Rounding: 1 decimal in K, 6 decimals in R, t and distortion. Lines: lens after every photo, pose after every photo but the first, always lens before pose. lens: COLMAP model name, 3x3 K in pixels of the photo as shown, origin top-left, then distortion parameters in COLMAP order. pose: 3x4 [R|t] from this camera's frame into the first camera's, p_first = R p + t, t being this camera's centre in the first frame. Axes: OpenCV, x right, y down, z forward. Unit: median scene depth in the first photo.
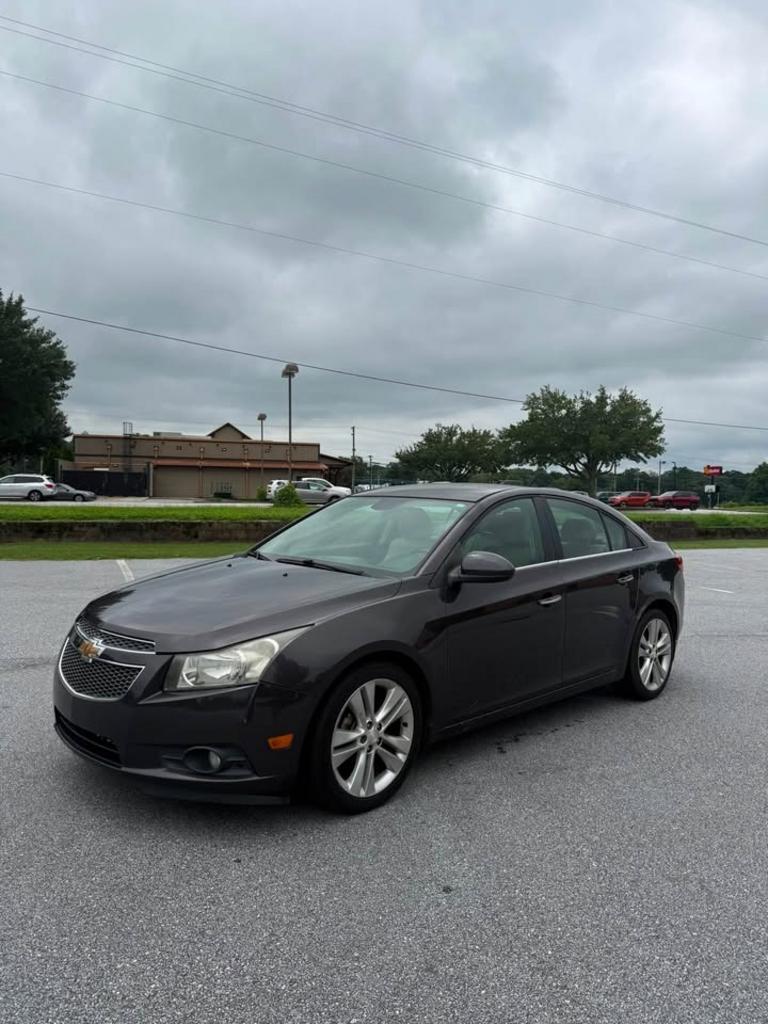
lens RADIAL K [[714.9, 0, 379.1], [0, 714.9, 513.8], [0, 0, 1]] dist [0.055635, -0.063293]
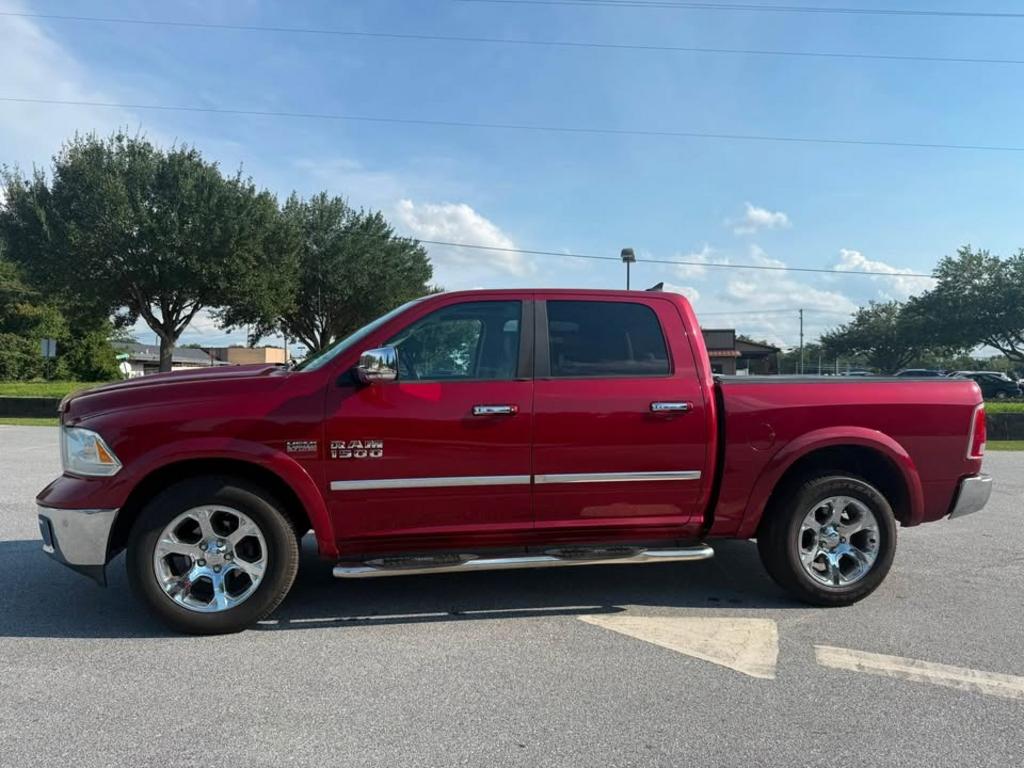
lens RADIAL K [[714.9, 0, 510.9], [0, 714.9, 374.9], [0, 0, 1]] dist [0.055635, -0.063293]
pose [[0.893965, -0.008150, -0.448063, 0.131849], [-0.010248, 0.999201, -0.038621, 0.003473], [0.448020, 0.039117, 0.893167, 0.039939]]
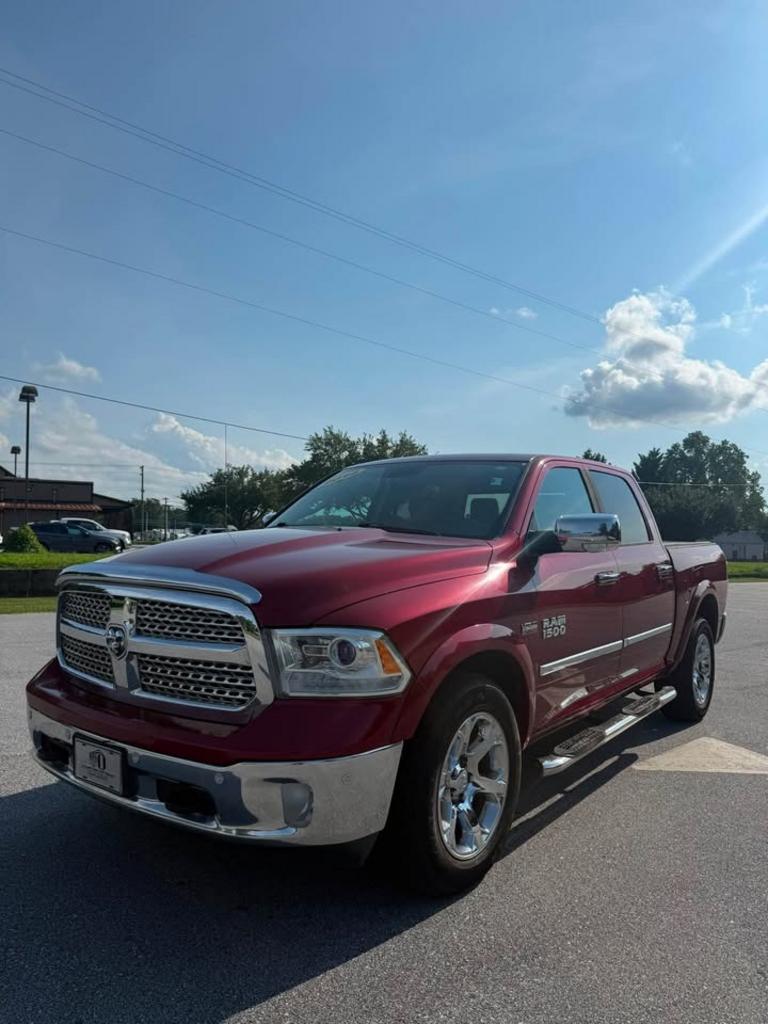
lens RADIAL K [[714.9, 0, 382.9], [0, 714.9, 502.3], [0, 0, 1]] dist [0.055635, -0.063293]
pose [[0.962479, 0.010271, 0.271163, 0.035996], [0.010892, 0.997016, -0.076424, 0.001719], [-0.271139, 0.076510, 0.959495, 0.039122]]
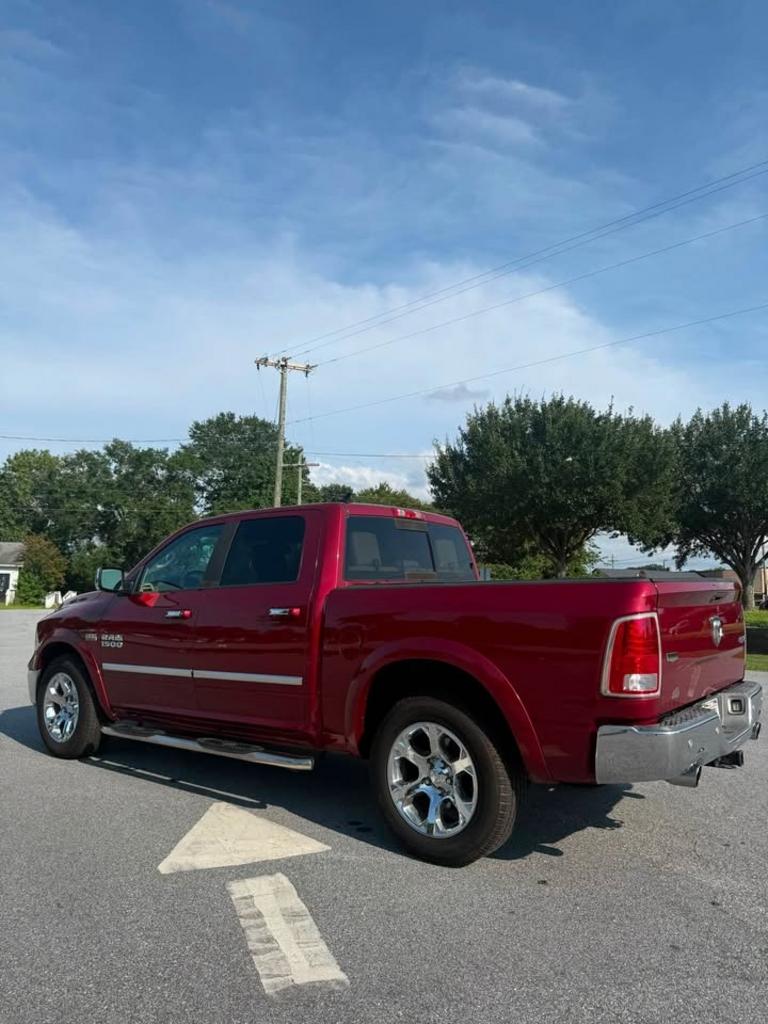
lens RADIAL K [[714.9, 0, 397.3], [0, 714.9, 510.7], [0, 0, 1]] dist [0.055635, -0.063293]
pose [[0.258432, -0.130835, -0.957128, 0.210659], [-0.027920, 0.989361, -0.142780, 0.003494], [0.965626, 0.063622, 0.252030, 0.124821]]
